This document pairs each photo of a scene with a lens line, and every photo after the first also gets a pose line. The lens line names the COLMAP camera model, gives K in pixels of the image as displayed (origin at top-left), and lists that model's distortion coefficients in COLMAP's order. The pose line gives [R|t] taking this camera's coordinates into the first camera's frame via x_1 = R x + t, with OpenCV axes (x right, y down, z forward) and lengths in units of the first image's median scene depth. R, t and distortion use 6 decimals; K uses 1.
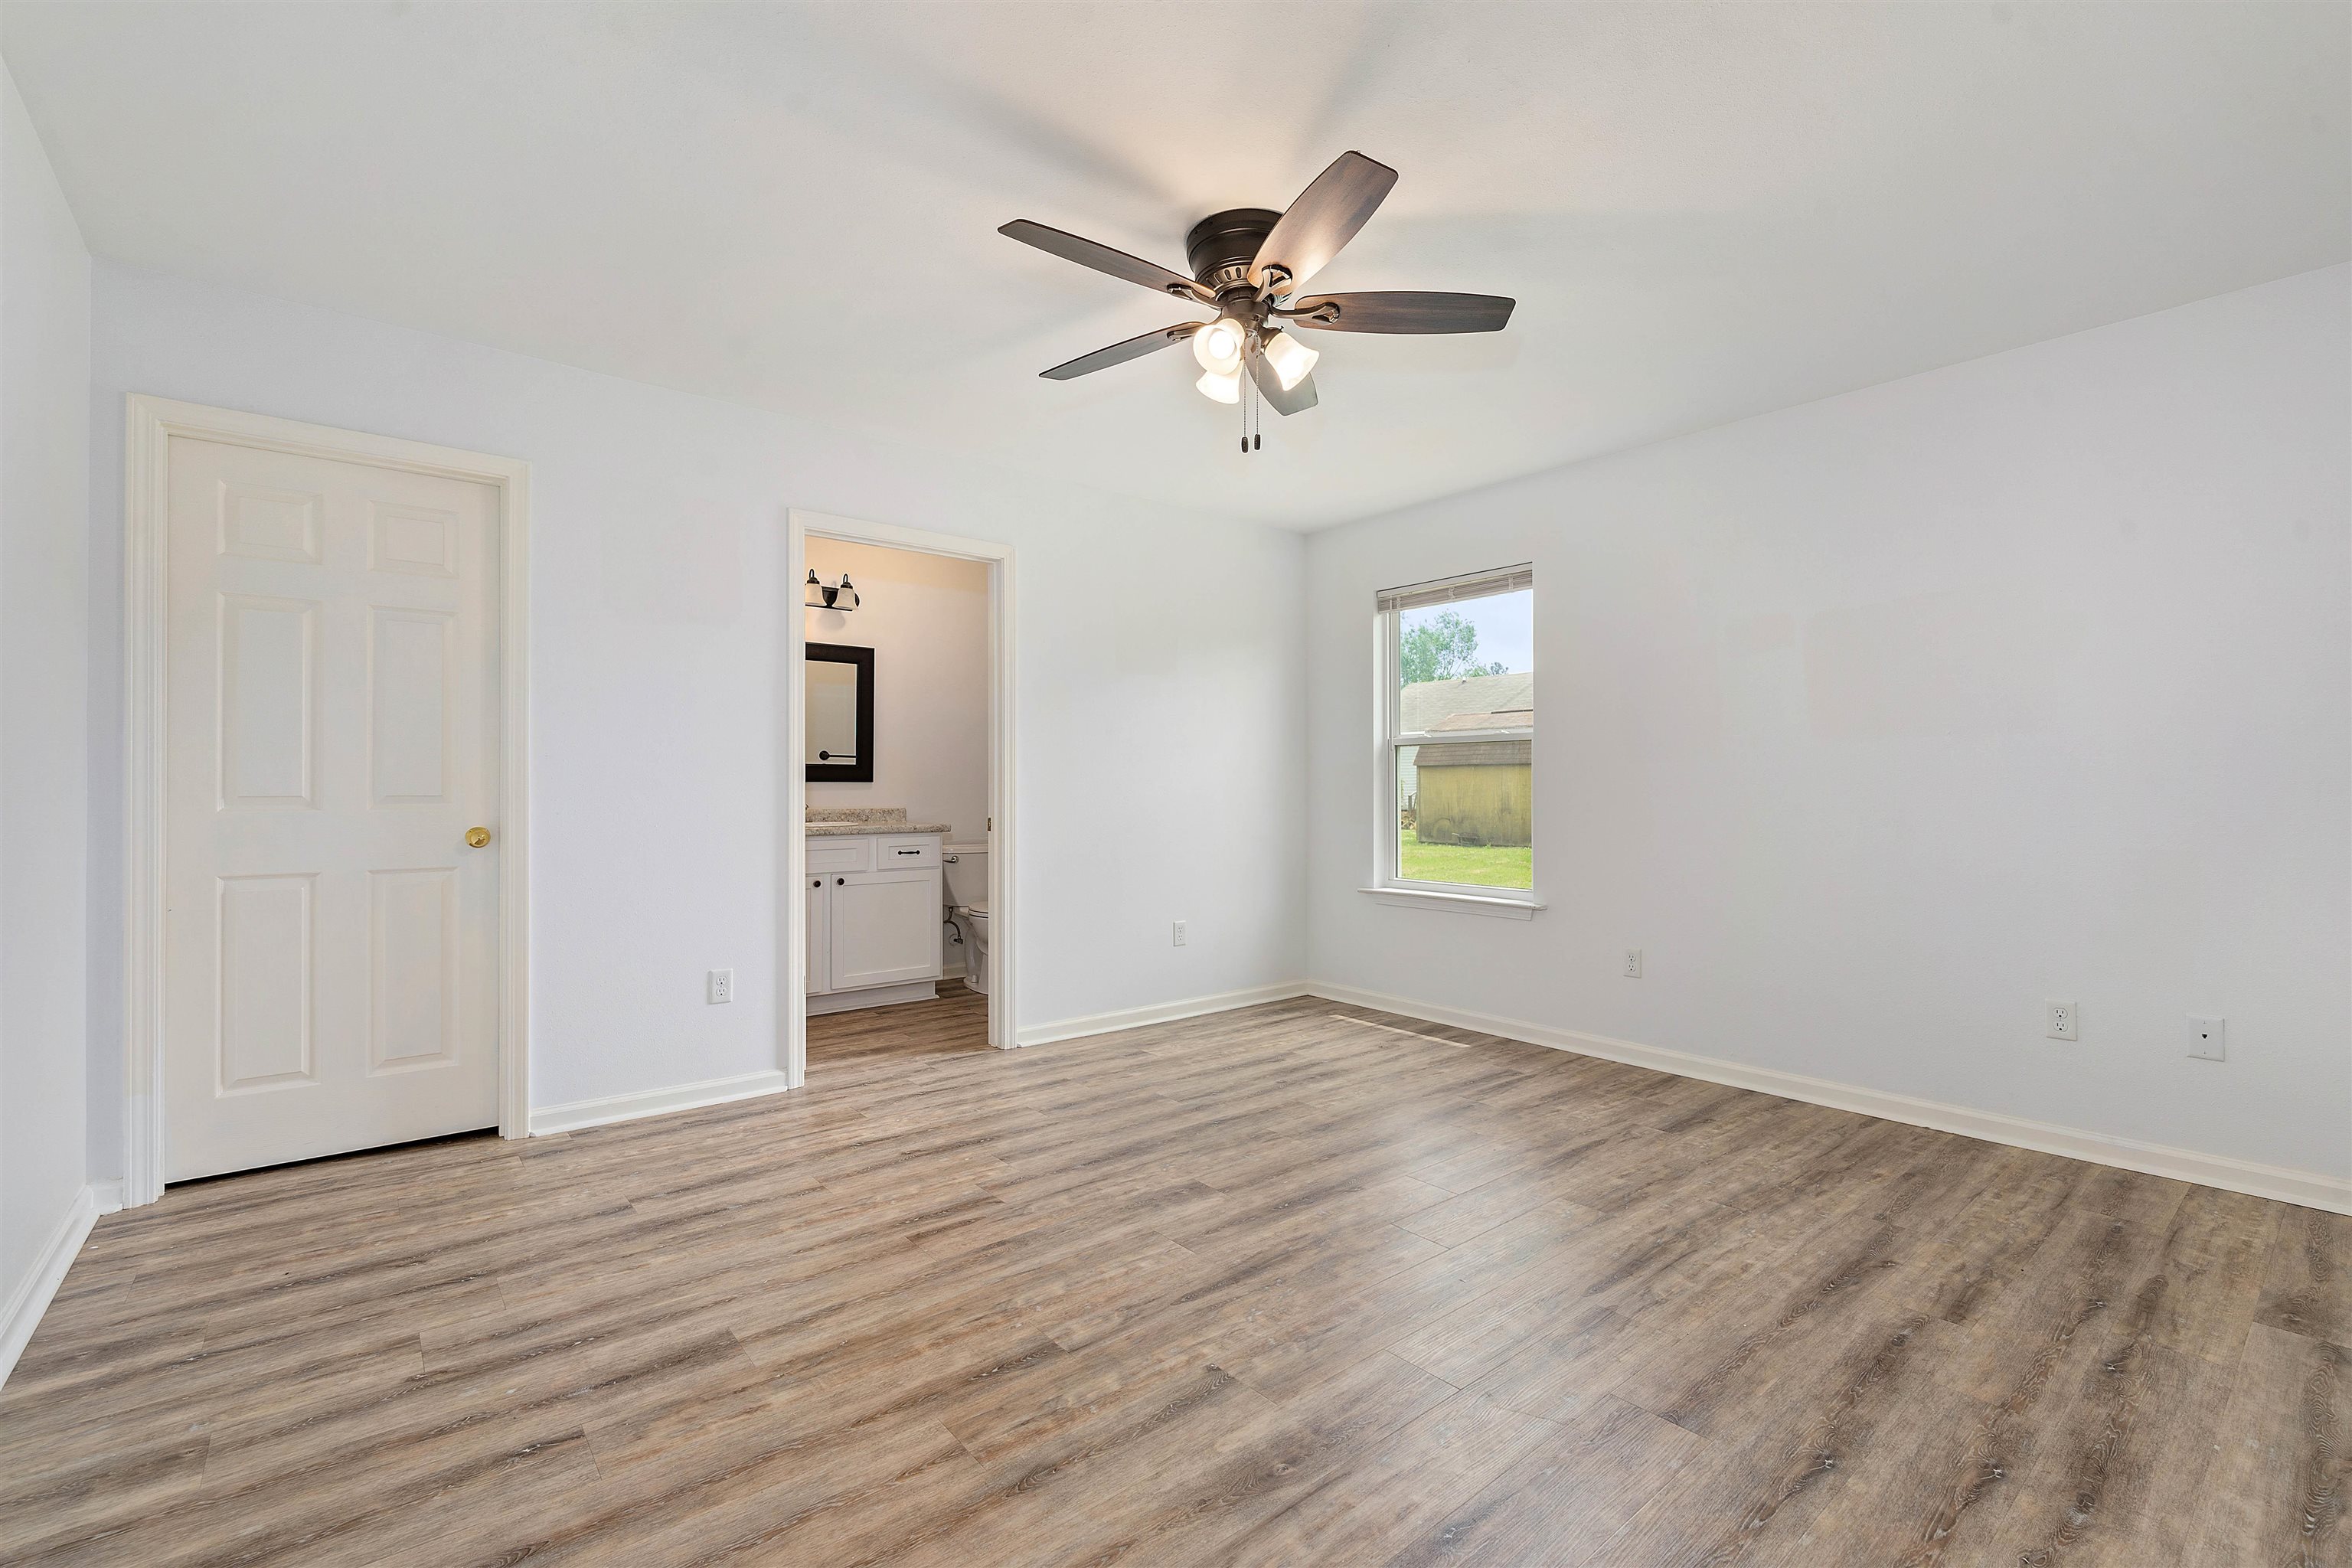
lens RADIAL K [[1033.7, 0, 1177.4], [0, 1033.7, 785.3], [0, 0, 1]] dist [-0.000177, 0.000211]
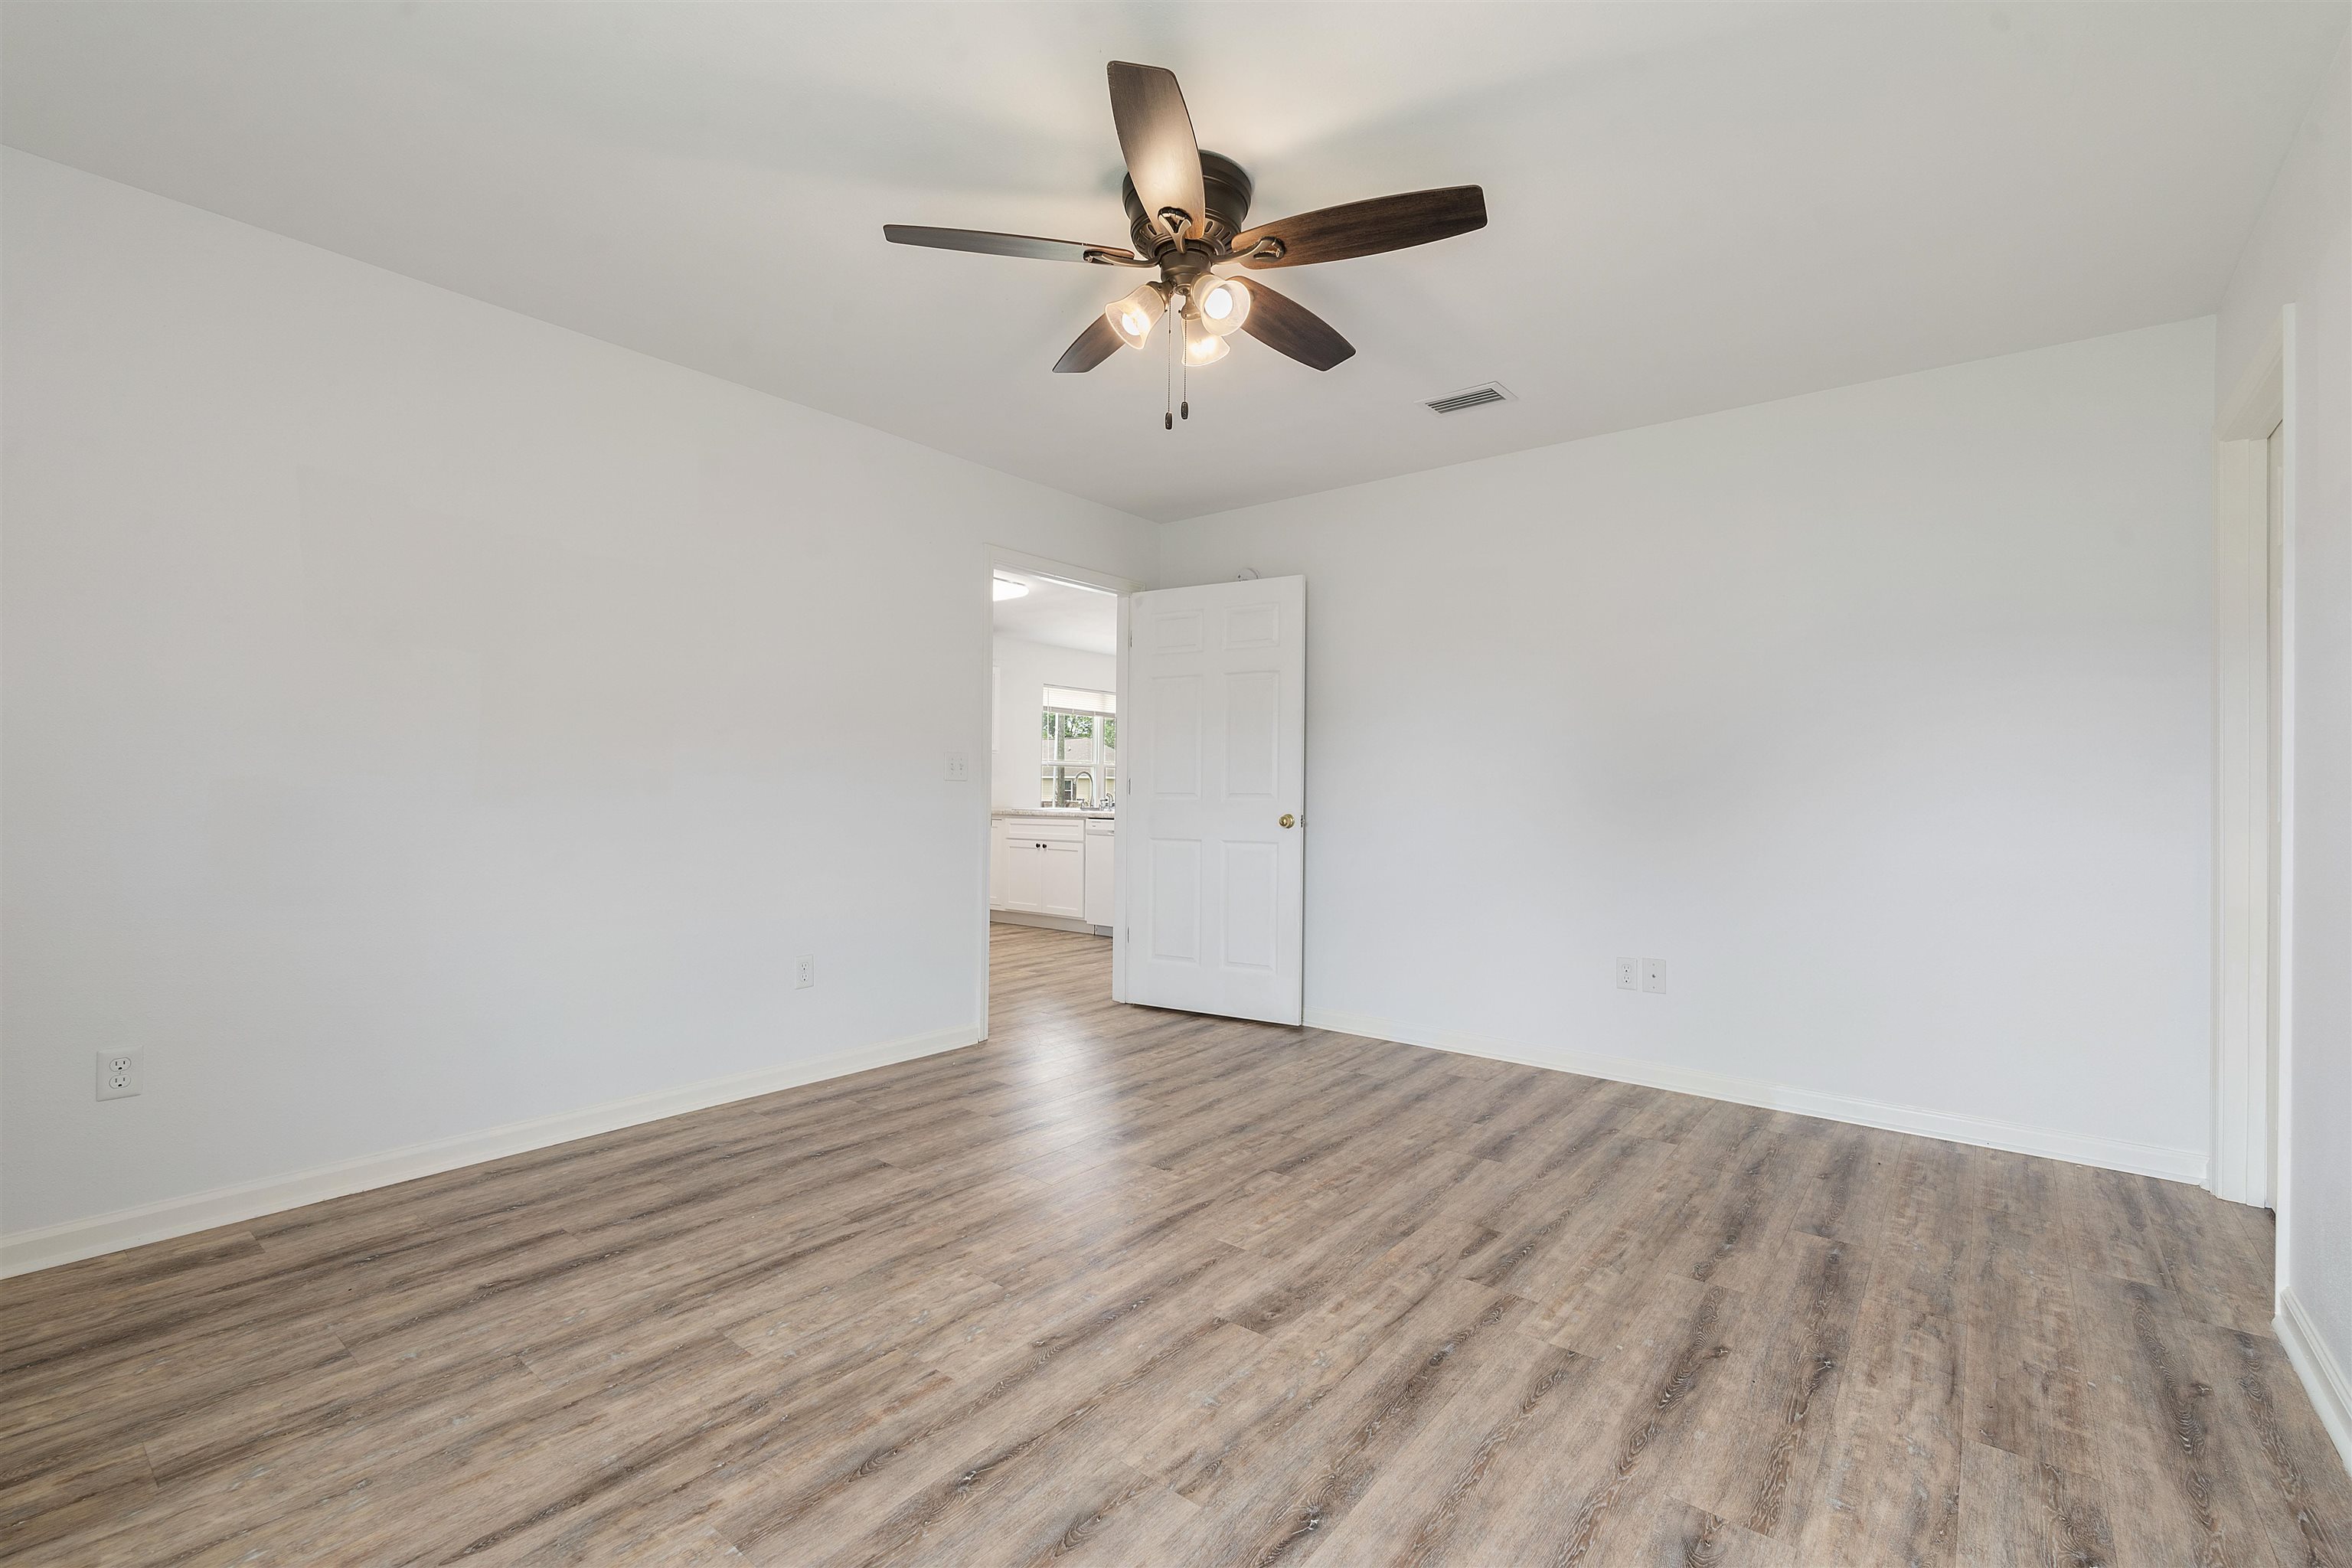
lens RADIAL K [[1033.7, 0, 1177.4], [0, 1033.7, 785.3], [0, 0, 1]] dist [-0.000177, 0.000211]
pose [[-0.979367, -0.011609, -0.201756, 0.261321], [-0.010148, 0.999914, -0.008276, 0.011453], [0.201834, -0.006058, -0.979401, 1.958532]]
